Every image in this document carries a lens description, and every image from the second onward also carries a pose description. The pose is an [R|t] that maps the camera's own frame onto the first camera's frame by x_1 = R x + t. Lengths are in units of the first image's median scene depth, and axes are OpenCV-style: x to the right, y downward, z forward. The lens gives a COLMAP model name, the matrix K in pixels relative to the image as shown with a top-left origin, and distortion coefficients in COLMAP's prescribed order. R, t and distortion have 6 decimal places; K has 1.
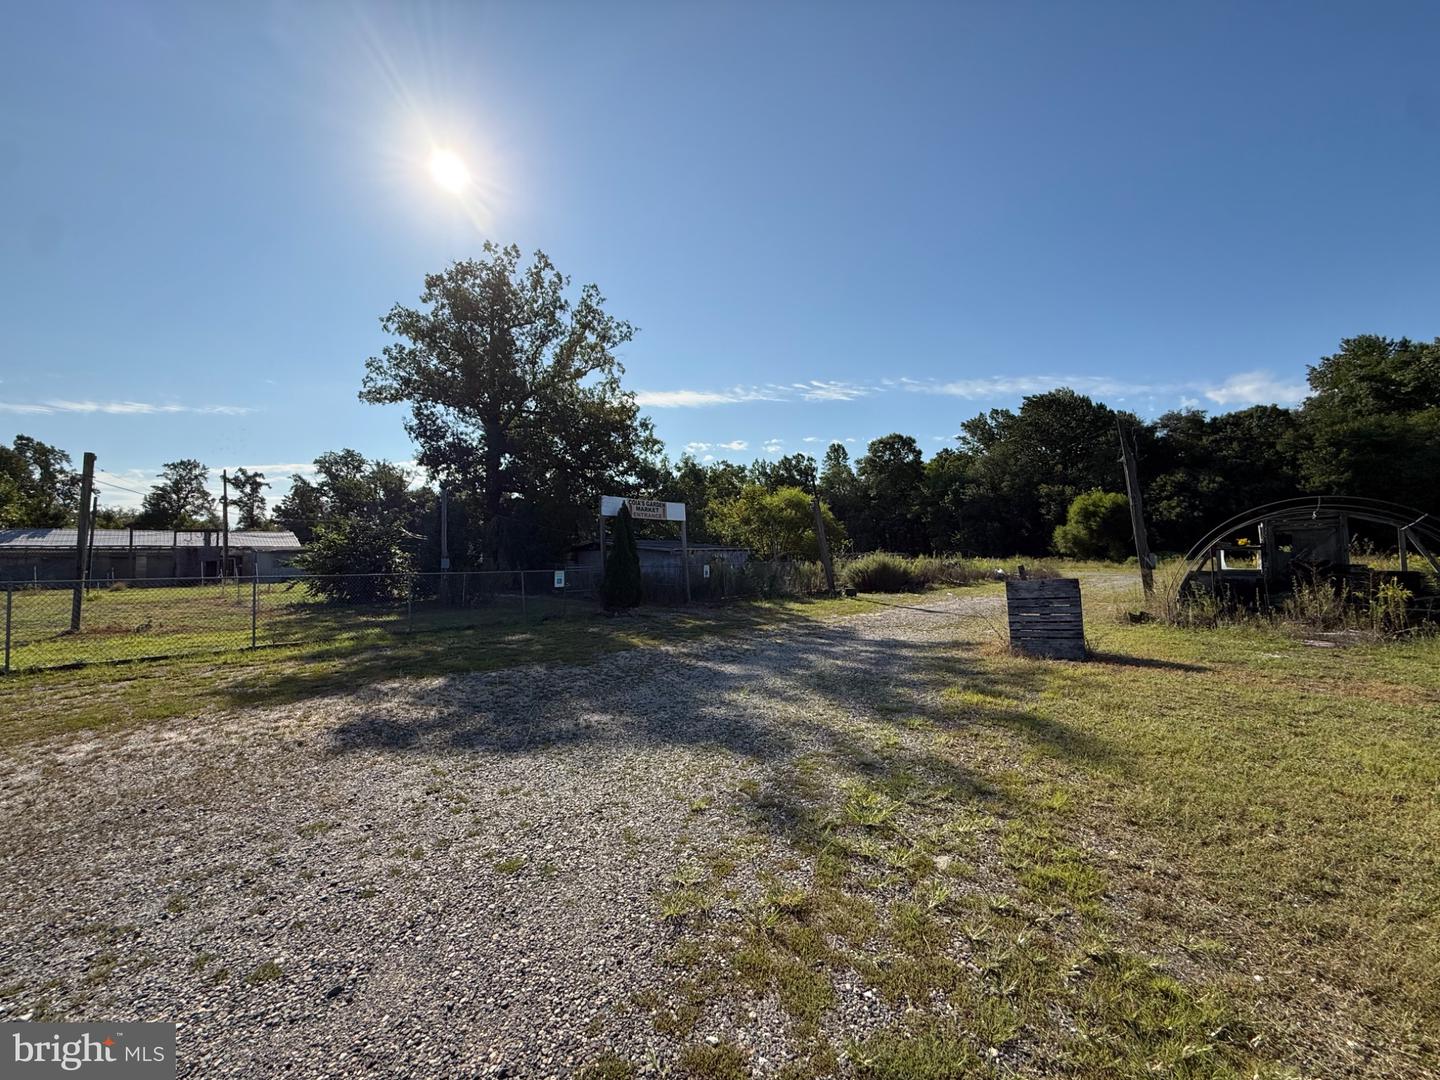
lens RADIAL K [[572.2, 0, 717.0], [0, 572.2, 544.6], [0, 0, 1]] dist [0.000014, 0.000378]
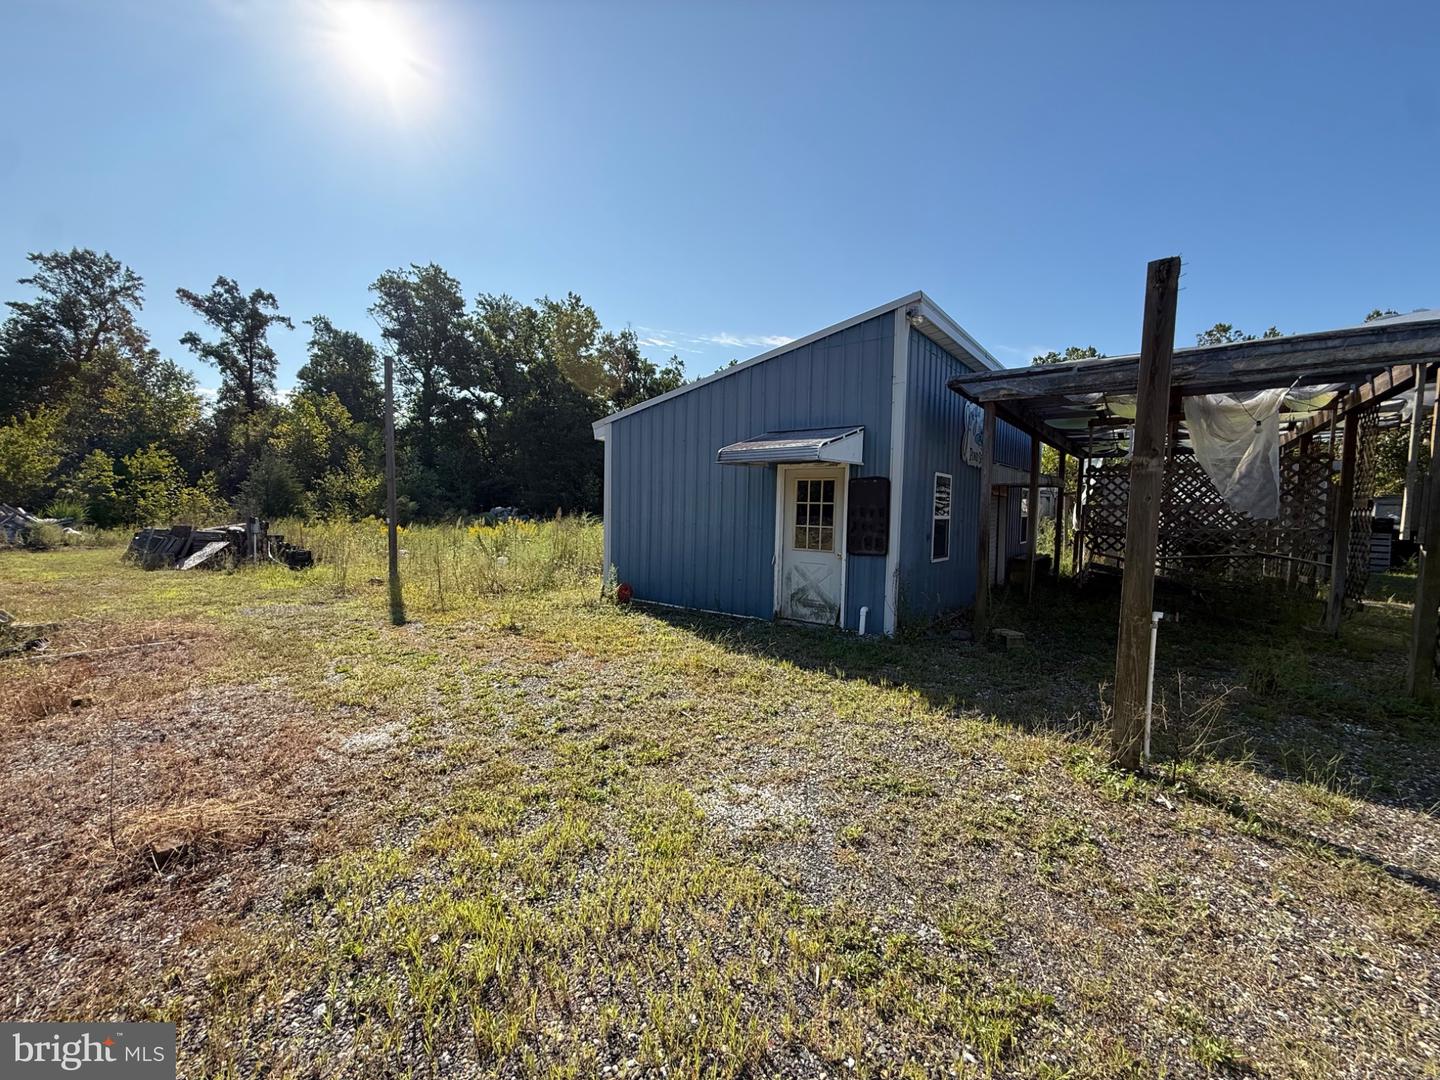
lens RADIAL K [[572.2, 0, 725.6], [0, 572.2, 546.4], [0, 0, 1]] dist [0.000014, 0.000378]
pose [[0.993984, 0.036874, 0.103128, -0.459400], [-0.047822, 0.993238, 0.105785, 0.013273], [-0.098530, -0.110080, 0.989027, 0.470409]]
